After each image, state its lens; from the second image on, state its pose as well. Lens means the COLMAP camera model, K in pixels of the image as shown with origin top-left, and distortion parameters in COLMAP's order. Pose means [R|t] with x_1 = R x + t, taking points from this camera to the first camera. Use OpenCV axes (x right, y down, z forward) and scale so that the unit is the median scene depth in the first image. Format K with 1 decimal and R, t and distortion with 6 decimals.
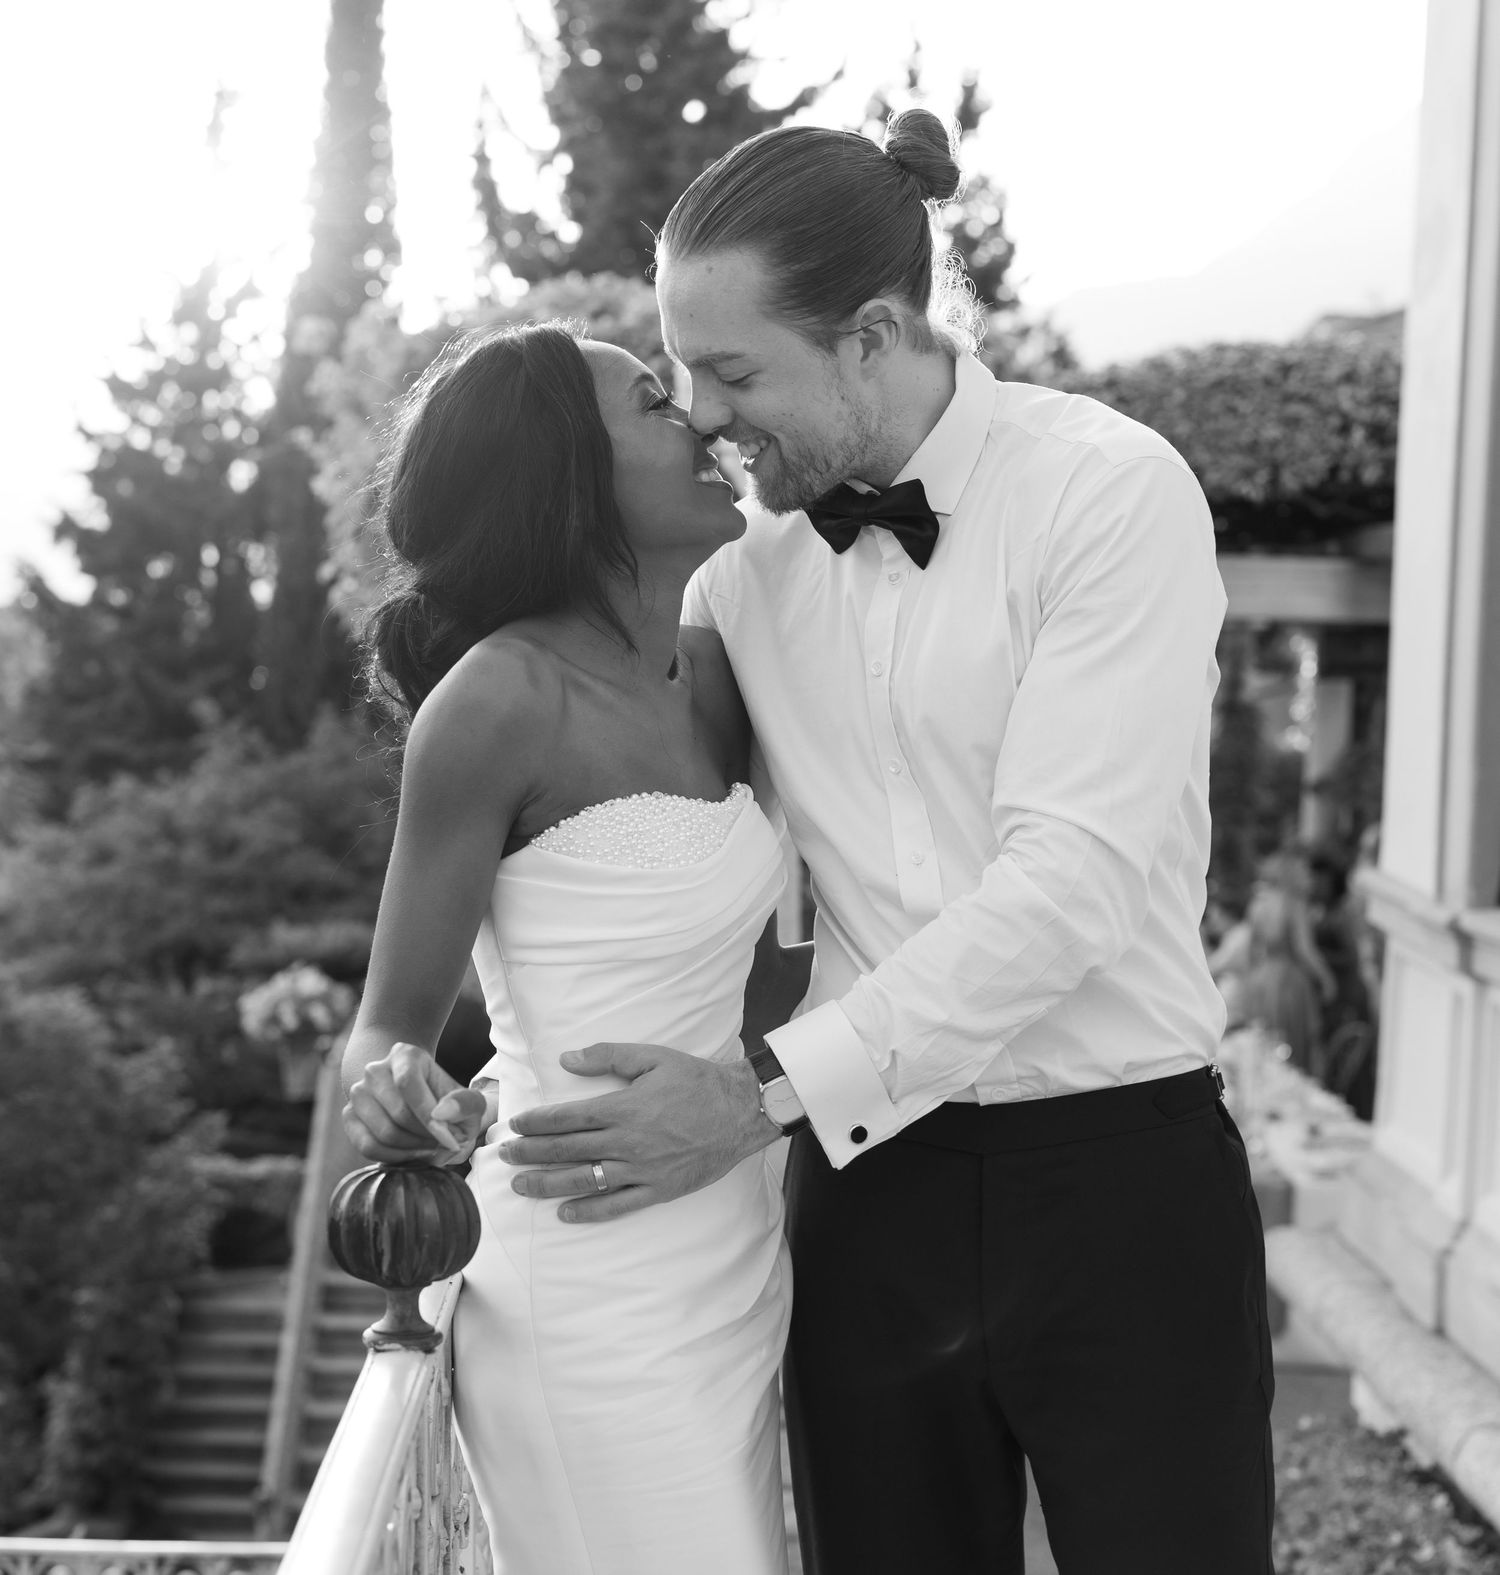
lens RADIAL K [[3470.6, 0, 686.4], [0, 3470.6, 944.8], [0, 0, 1]] dist [-0.001873, 0.088013]
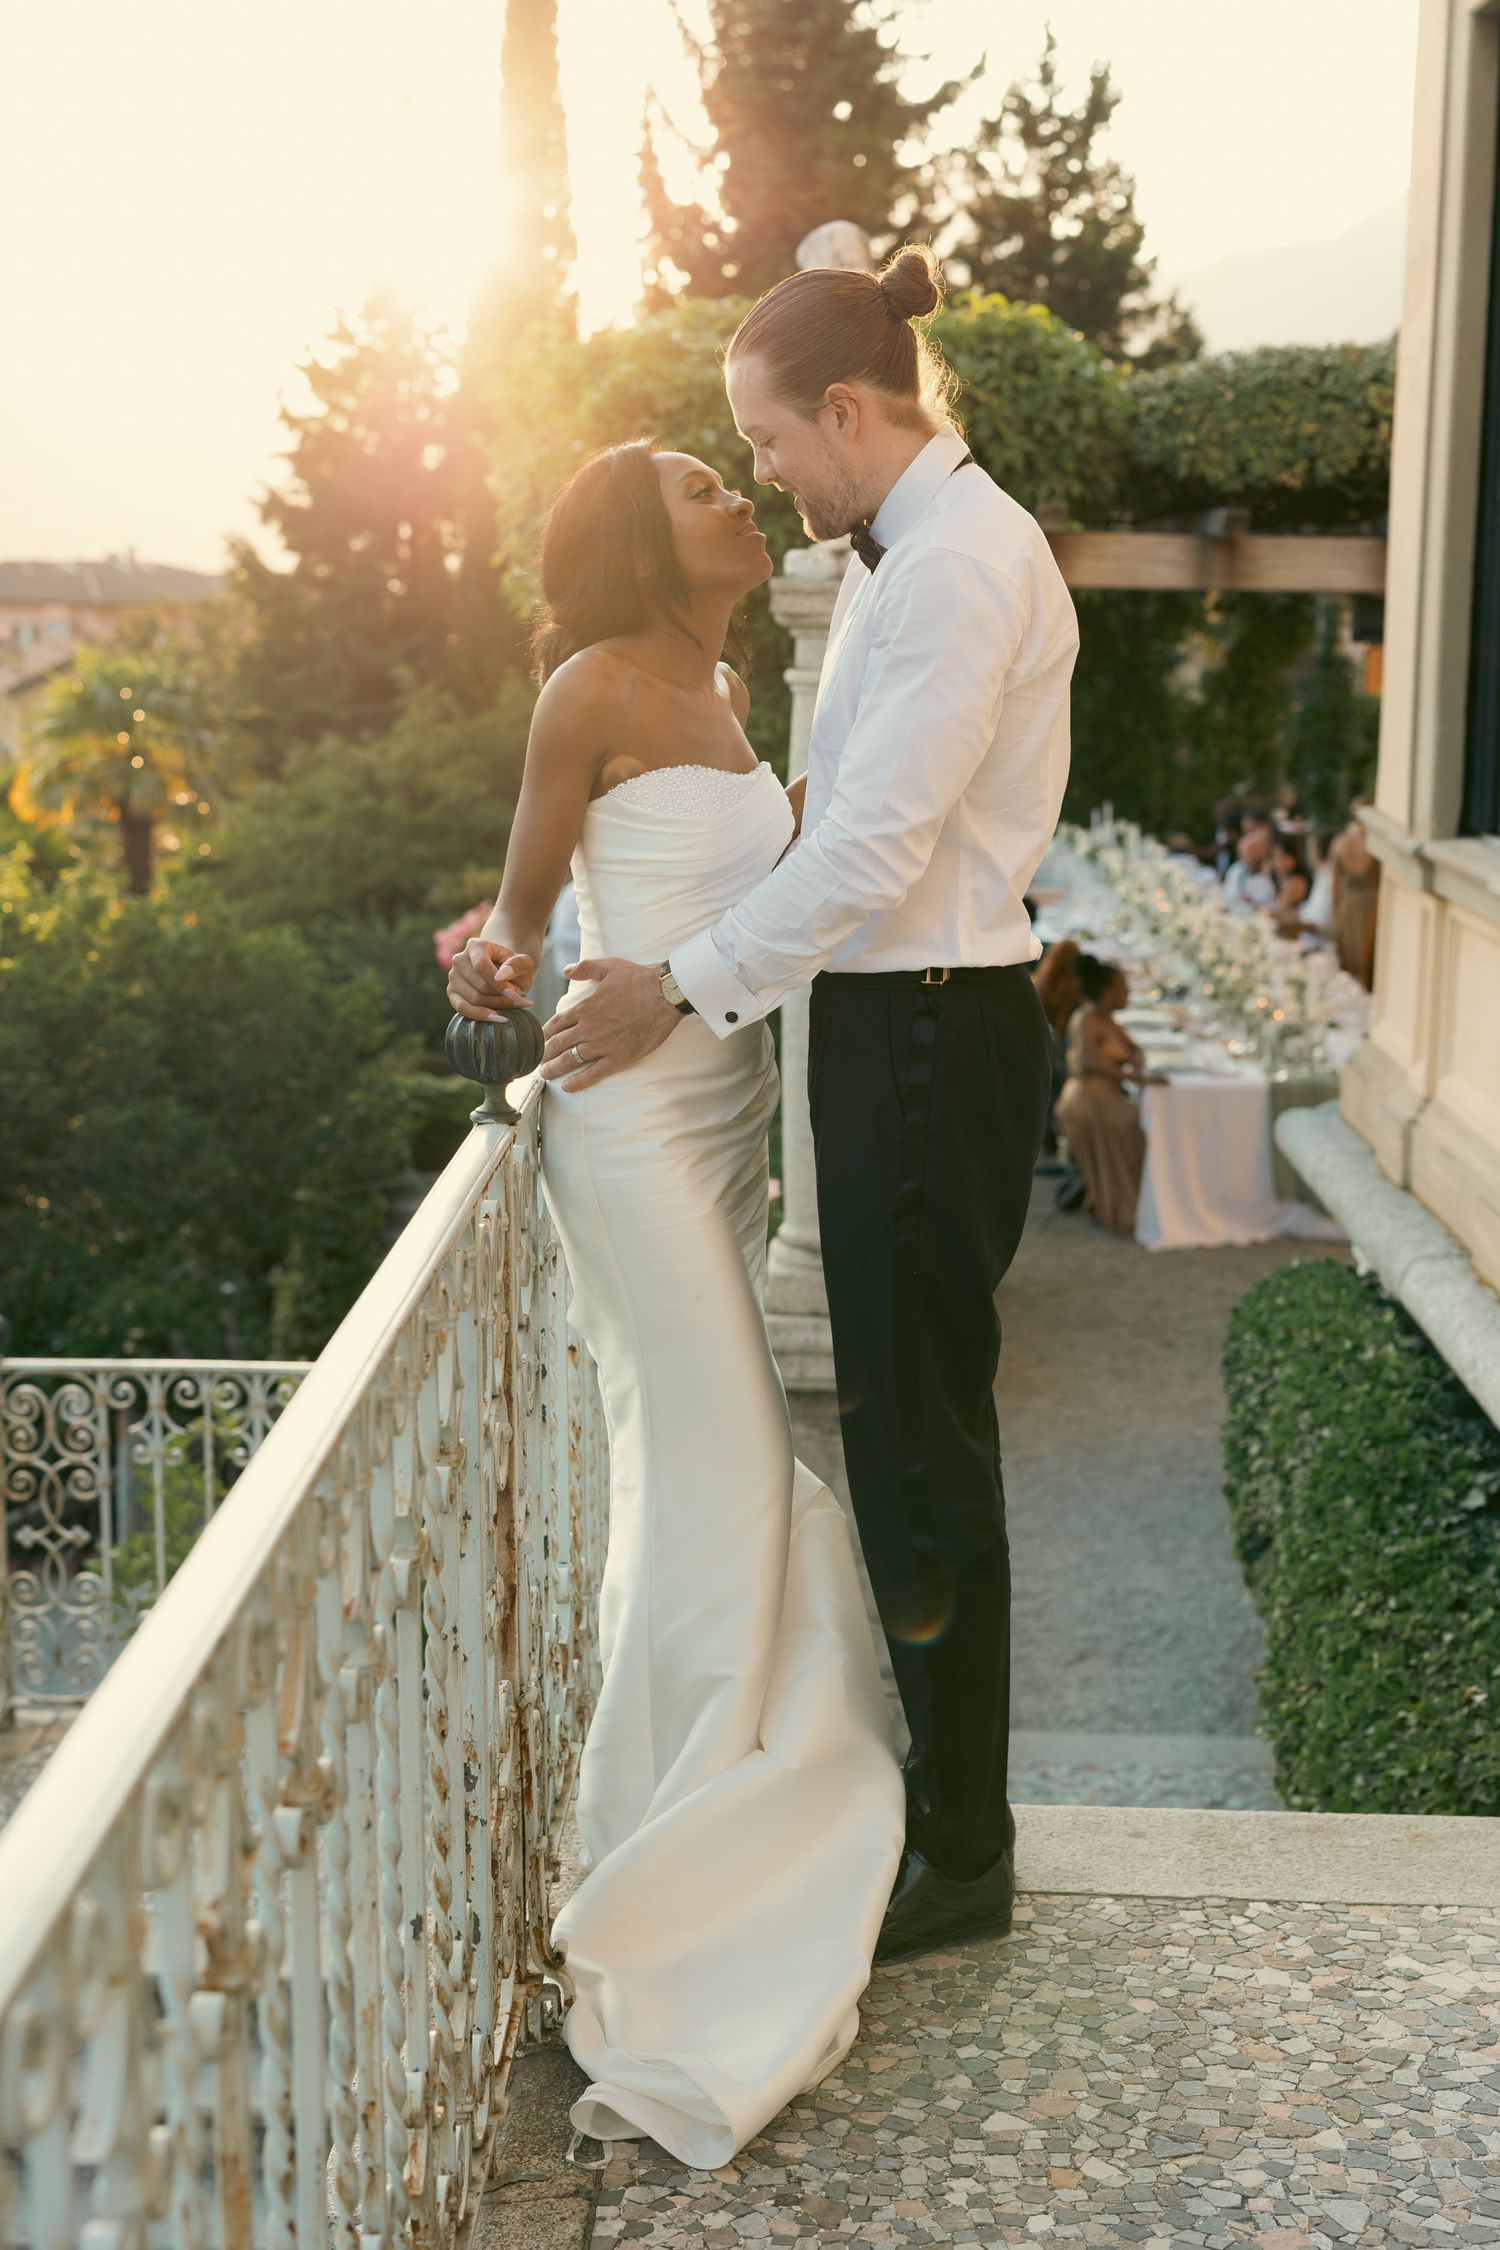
lens RADIAL K [[3228.0, 0, 750.0], [0, 3228.0, 1125.0], [0, 0, 1]] dist [0.023190, -0.018435]
pose [[0.999394, -0.007414, -0.034003, 0.009092], [0.009905, 0.997231, 0.073704, 0.001314], [0.033362, -0.073997, 0.996700, -0.049386]]
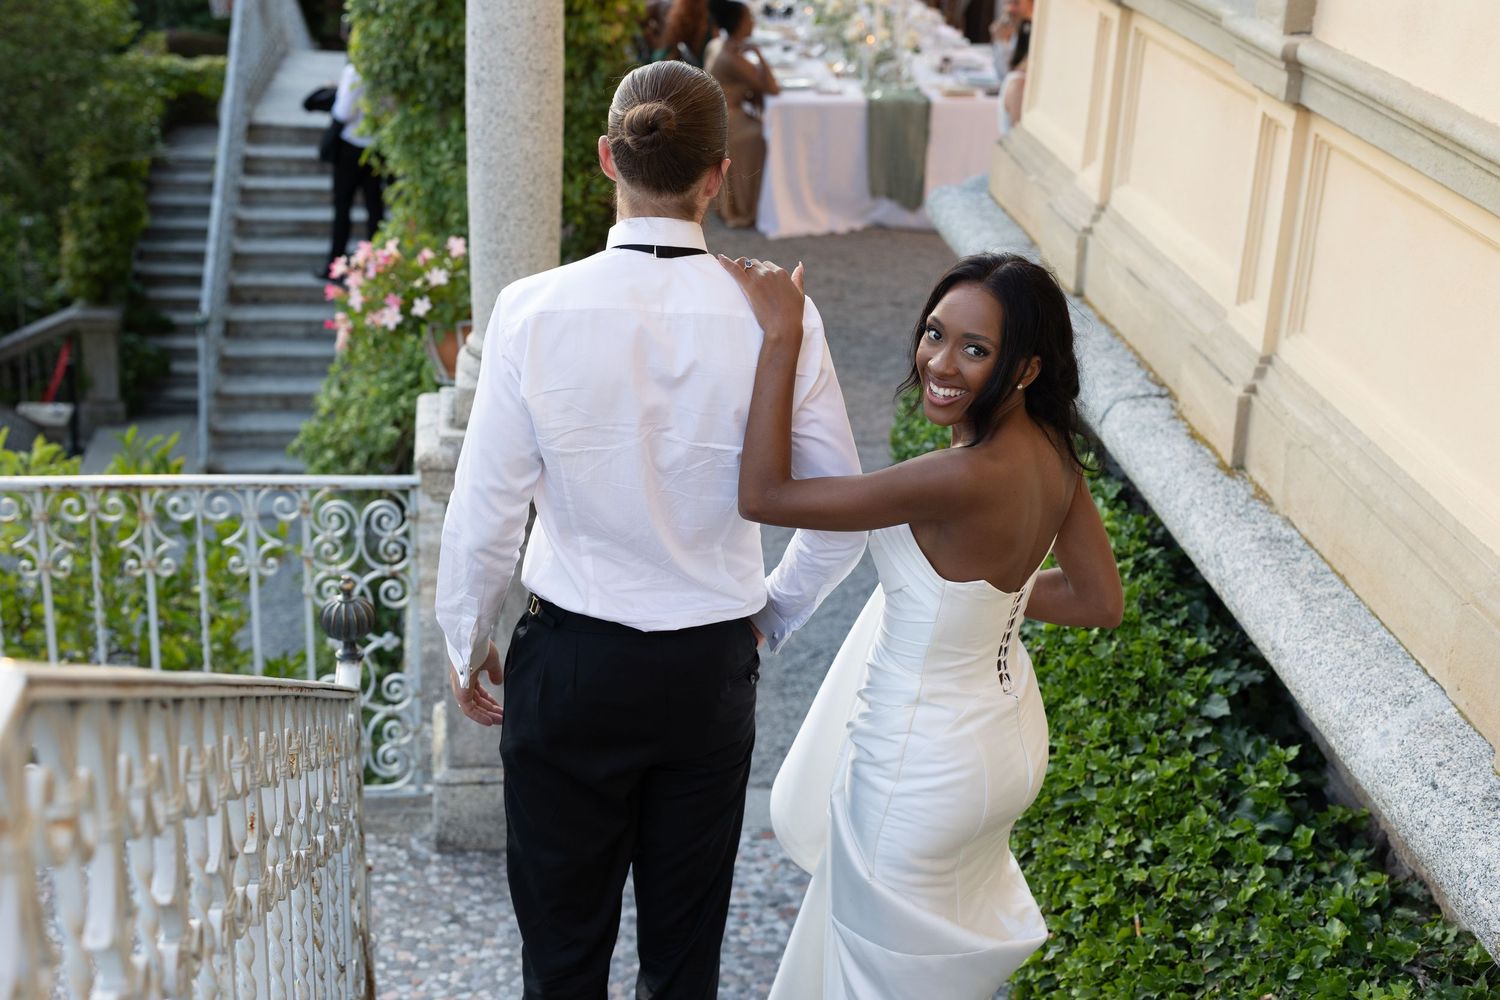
lens RADIAL K [[2152.0, 0, 750.0], [0, 2152.0, 500.0], [0, 0, 1]] dist [0.023190, -0.018435]
pose [[0.994360, -0.019923, 0.104174, 0.005574], [-0.009779, 0.960793, 0.277094, -0.011430], [-0.105610, -0.276550, 0.955179, 0.088035]]
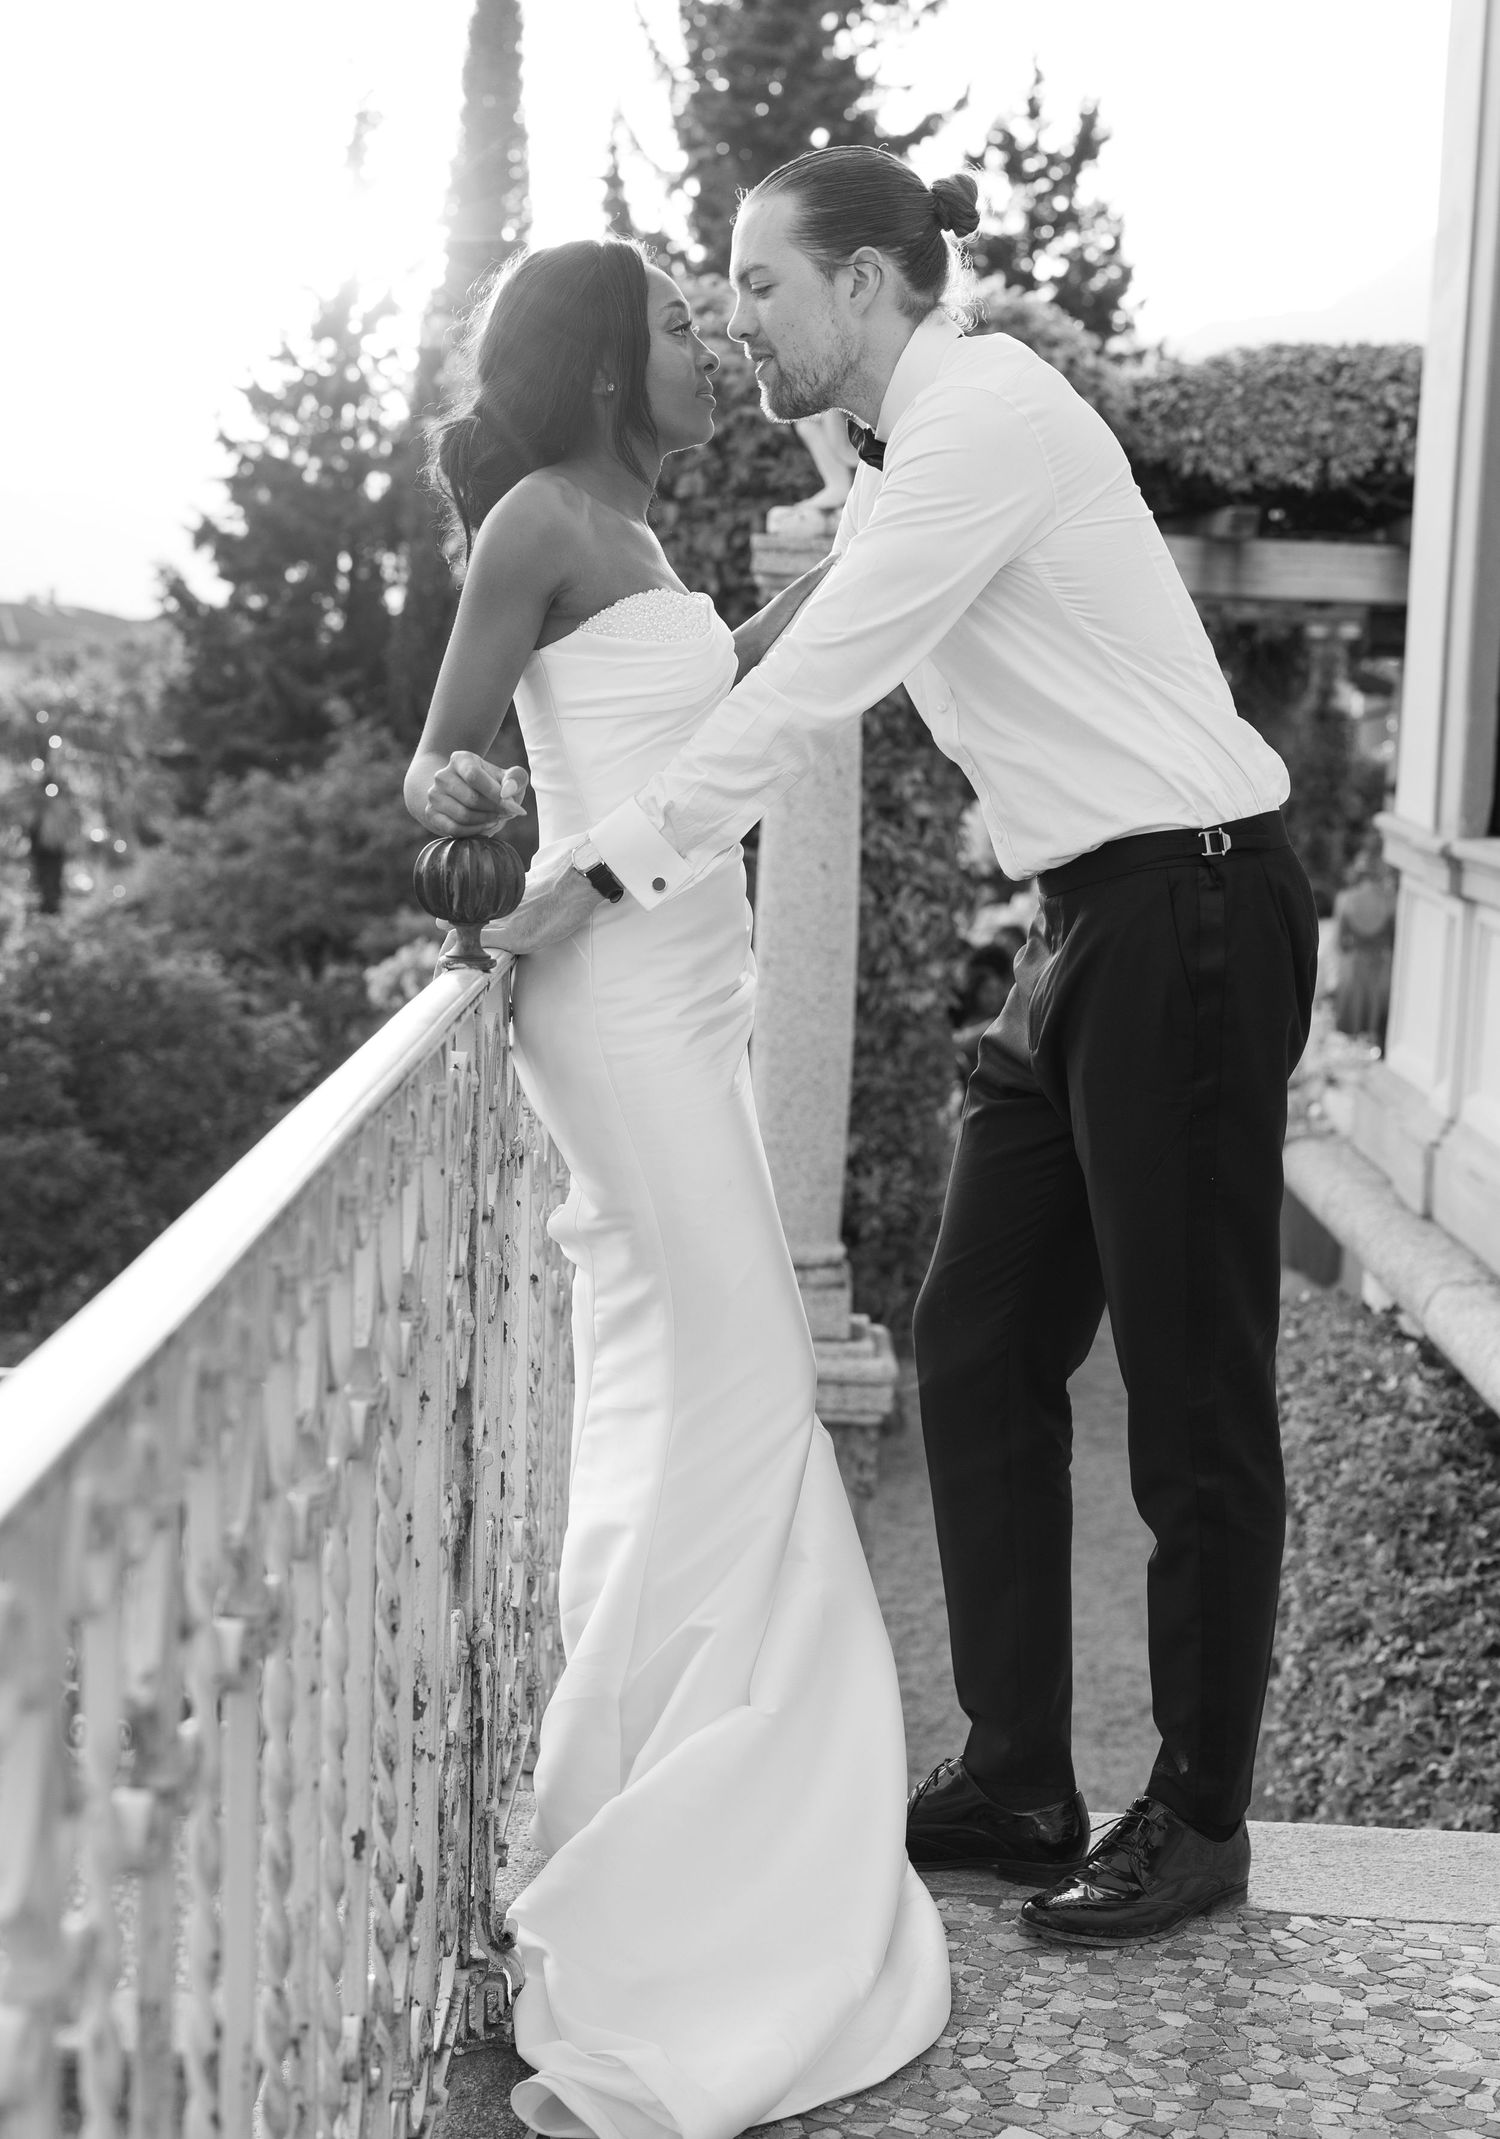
lens RADIAL K [[3436.9, 0, 716.5], [0, 3436.9, 976.4], [0, 0, 1]] dist [0.014851, 0.028480]
pose [[0.999482, 0.017859, -0.026775, 0.005928], [-0.017802, 0.999839, 0.002338, 0.012839], [0.026813, -0.001860, 0.999639, -0.040507]]
